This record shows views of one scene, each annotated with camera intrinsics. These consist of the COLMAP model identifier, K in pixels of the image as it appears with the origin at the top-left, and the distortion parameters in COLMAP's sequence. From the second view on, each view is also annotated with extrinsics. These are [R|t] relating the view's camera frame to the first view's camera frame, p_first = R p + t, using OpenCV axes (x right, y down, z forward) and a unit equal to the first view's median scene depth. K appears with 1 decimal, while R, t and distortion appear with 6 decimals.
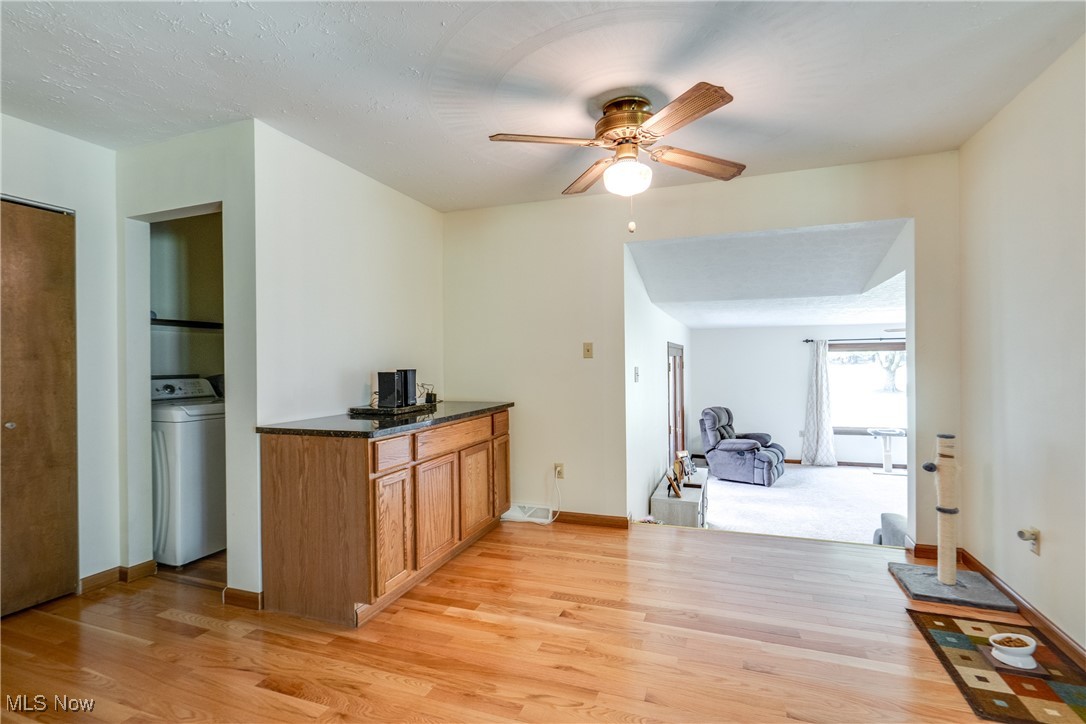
lens RADIAL K [[497.8, 0, 546.6], [0, 497.8, 362.2], [0, 0, 1]] dist [-0.003156, 0.000207]
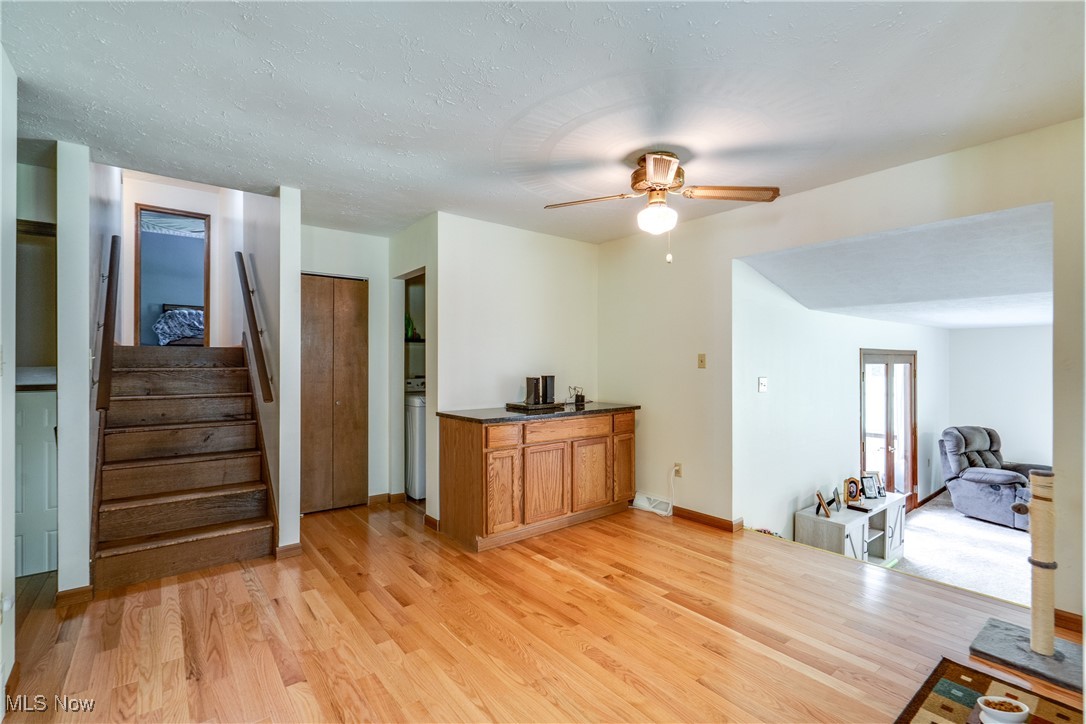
lens RADIAL K [[497.8, 0, 542.4], [0, 497.8, 361.5], [0, 0, 1]] dist [-0.003156, 0.000207]
pose [[0.845654, 0.006338, -0.533694, 0.492351], [-0.006957, 0.999975, 0.000853, -0.028548], [0.533686, 0.002992, 0.845677, -0.124228]]
